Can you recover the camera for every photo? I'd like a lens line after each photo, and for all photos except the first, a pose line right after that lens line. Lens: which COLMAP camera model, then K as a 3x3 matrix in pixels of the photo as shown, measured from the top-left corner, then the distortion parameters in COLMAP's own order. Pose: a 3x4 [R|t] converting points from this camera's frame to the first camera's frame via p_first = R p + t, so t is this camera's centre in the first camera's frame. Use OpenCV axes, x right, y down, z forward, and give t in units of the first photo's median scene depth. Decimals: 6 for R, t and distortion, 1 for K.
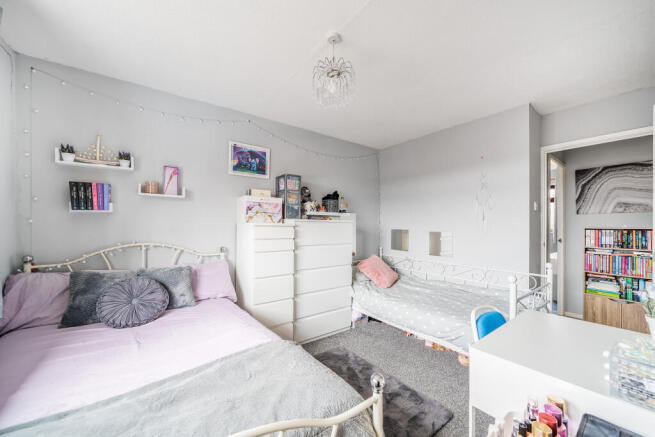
lens RADIAL K [[244.2, 0, 327.5], [0, 244.2, 218.5], [0, 0, 1]] dist [-0.003206, -0.000256]
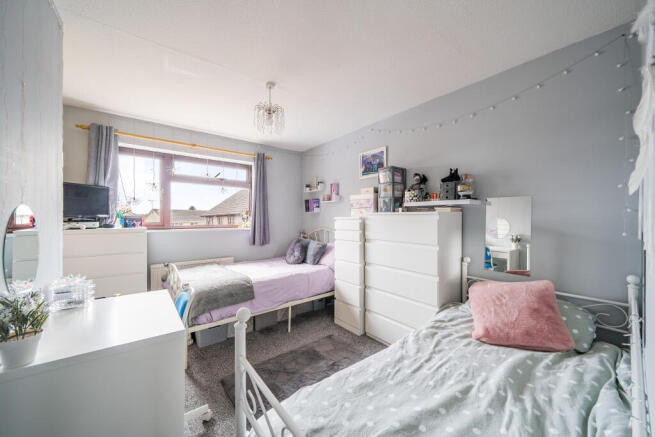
lens RADIAL K [[244.2, 0, 327.5], [0, 244.2, 218.5], [0, 0, 1]] dist [-0.003206, -0.000256]
pose [[0.021732, -0.009719, -0.999717, 0.853066], [0.016908, 0.999813, -0.009353, 0.033578], [0.999621, -0.016700, 0.021892, 0.769268]]
